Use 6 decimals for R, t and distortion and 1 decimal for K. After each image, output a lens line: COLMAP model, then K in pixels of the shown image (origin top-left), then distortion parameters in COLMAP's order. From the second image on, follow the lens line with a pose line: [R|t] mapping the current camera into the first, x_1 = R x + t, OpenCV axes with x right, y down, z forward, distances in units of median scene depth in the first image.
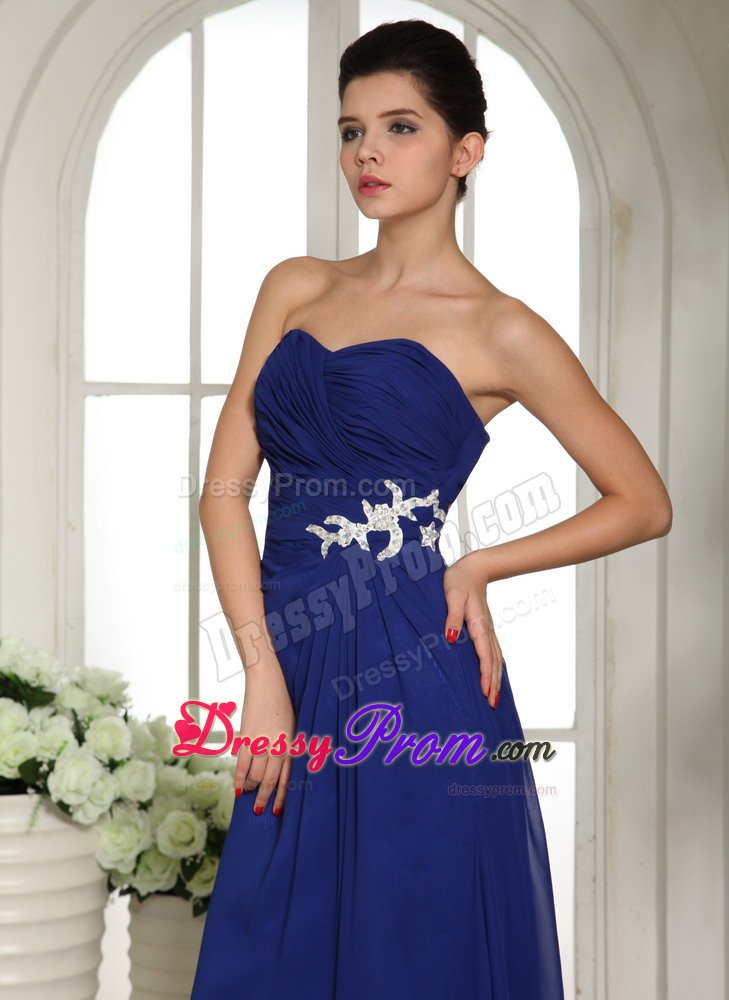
lens RADIAL K [[2640.6, 0, 350.2], [0, 2640.6, 500.5], [0, 0, 1]] dist [0.513785, 0.000000]
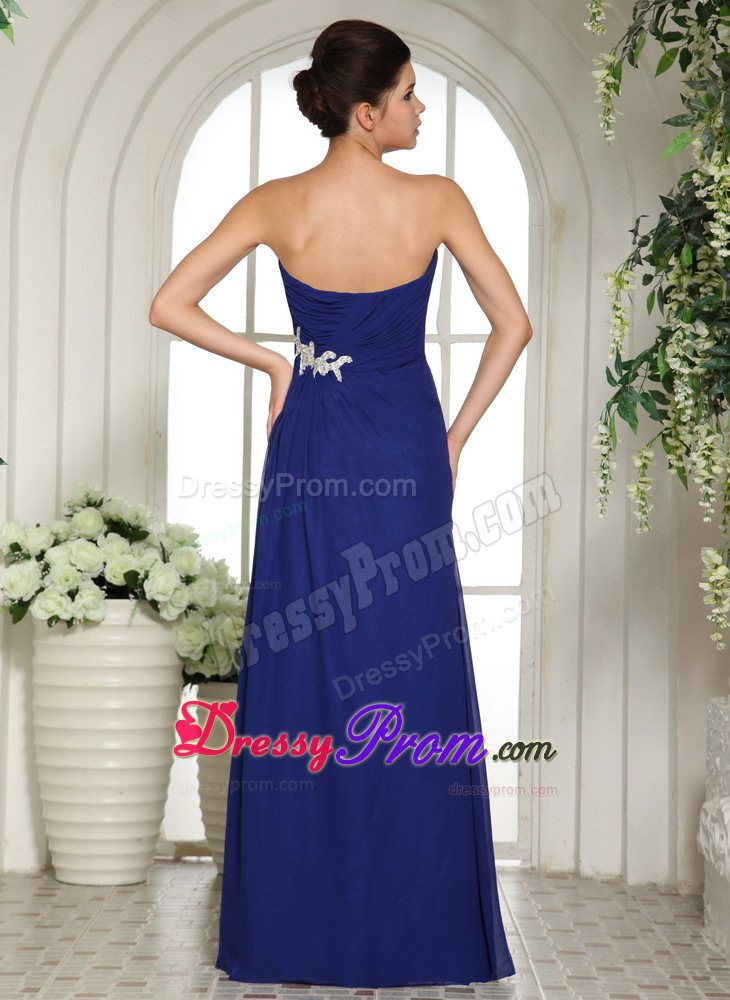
lens RADIAL K [[2585.0, 0, 363.6], [0, 2585.0, 477.0], [0, 0, 1]] dist [0.465780, 0.000000]
pose [[0.999754, 0.014024, -0.017208, 0.027334], [-0.014870, 0.998636, -0.050052, 0.106583], [0.016482, 0.050296, 0.998598, -0.376590]]
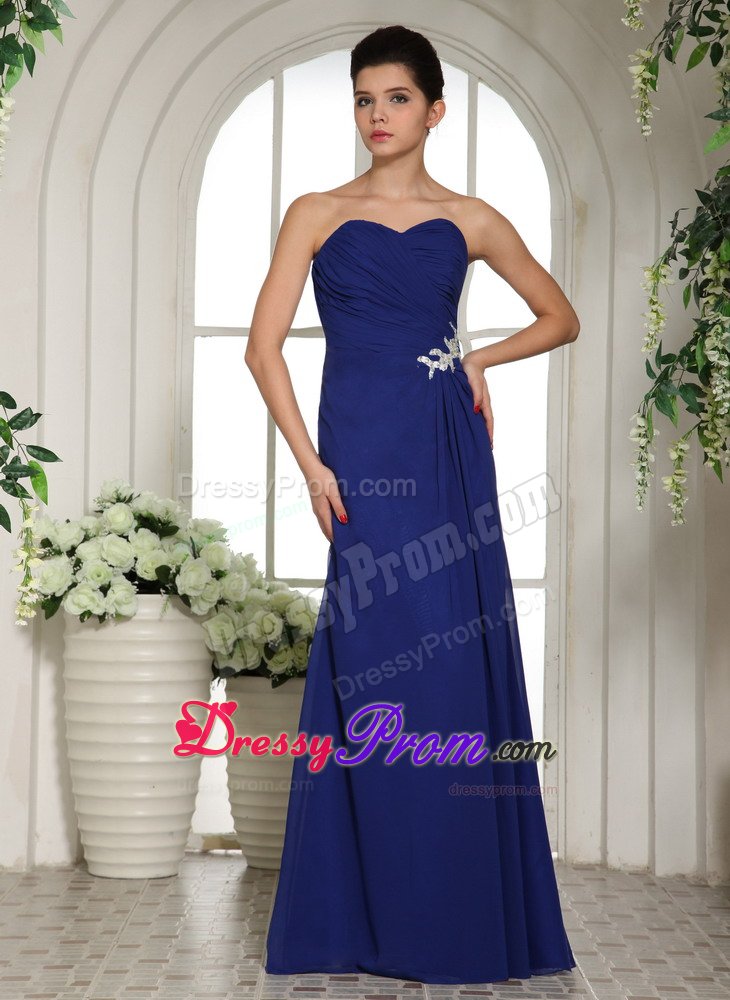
lens RADIAL K [[2571.9, 0, 348.1], [0, 2571.9, 467.5], [0, 0, 1]] dist [0.467400, 0.000000]
pose [[0.999860, 0.008593, -0.014330, 0.000712], [-0.009308, 0.998675, -0.050604, 0.105549], [0.013876, 0.050730, 0.998616, -0.377340]]
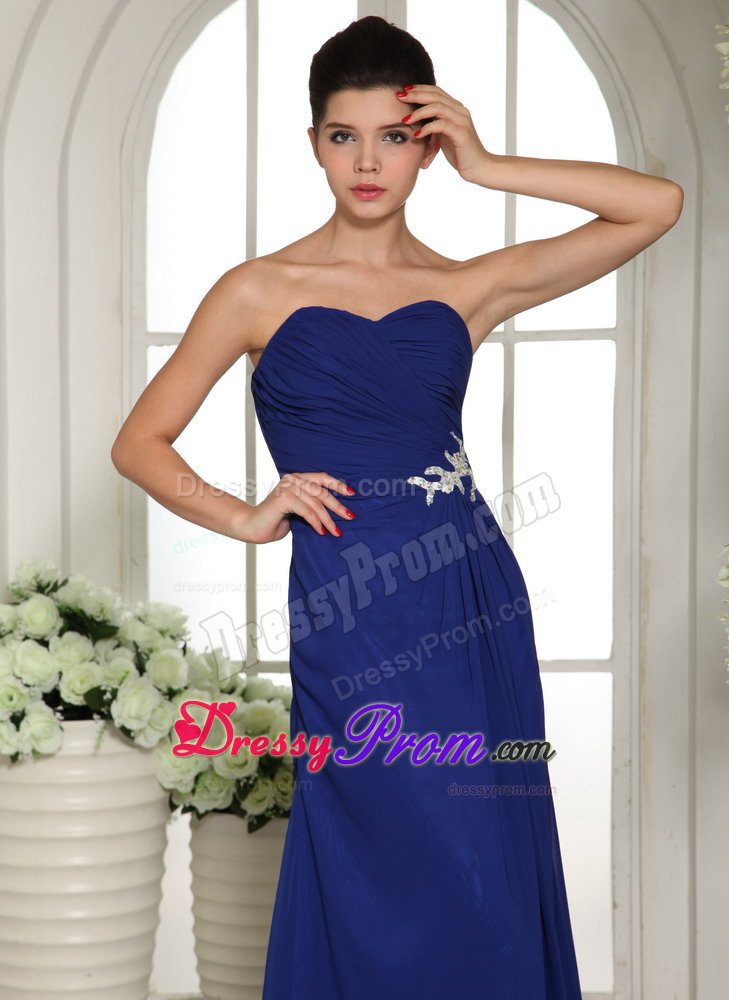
lens RADIAL K [[2806.3, 0, 359.7], [0, 2806.3, 501.2], [0, 0, 1]] dist [0.563889, 0.000000]
pose [[0.999317, -0.001965, -0.036910, 0.028242], [0.003128, 0.999500, 0.031469, -0.013762], [0.036829, -0.031562, 0.998823, -0.131434]]
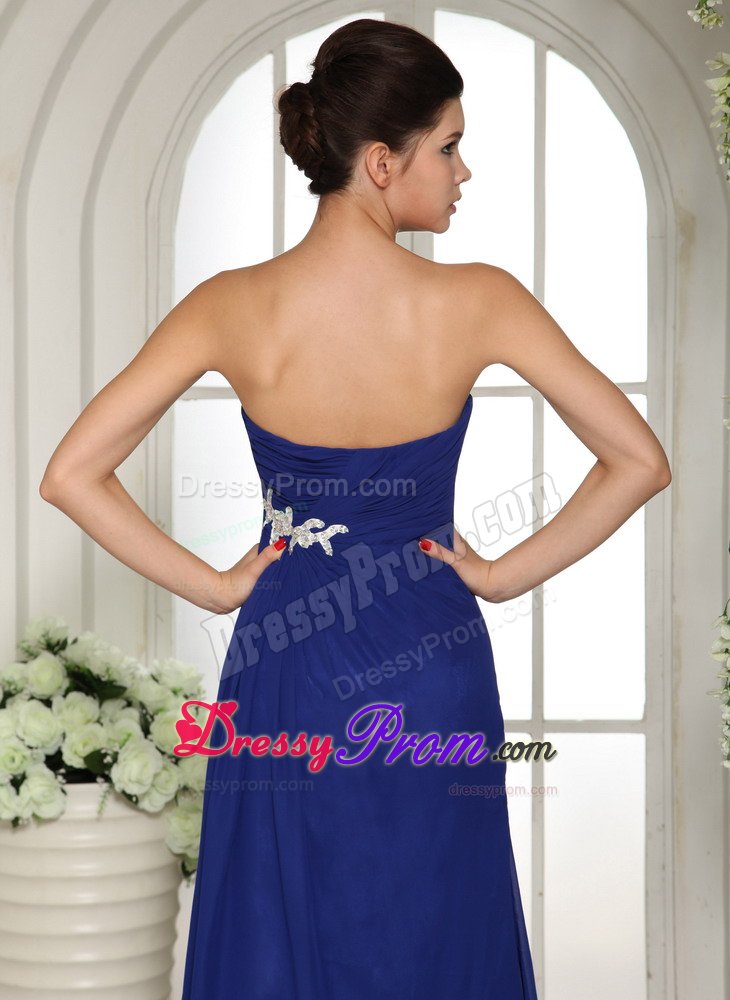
lens RADIAL K [[2571.9, 0, 360.8], [0, 2571.9, 481.0], [0, 0, 1]] dist [0.467400, 0.000000]
pose [[0.995755, -0.001881, -0.092026, 0.073787], [0.002483, 0.999976, 0.006418, -0.015073], [0.092012, -0.006619, 0.995736, -0.012282]]
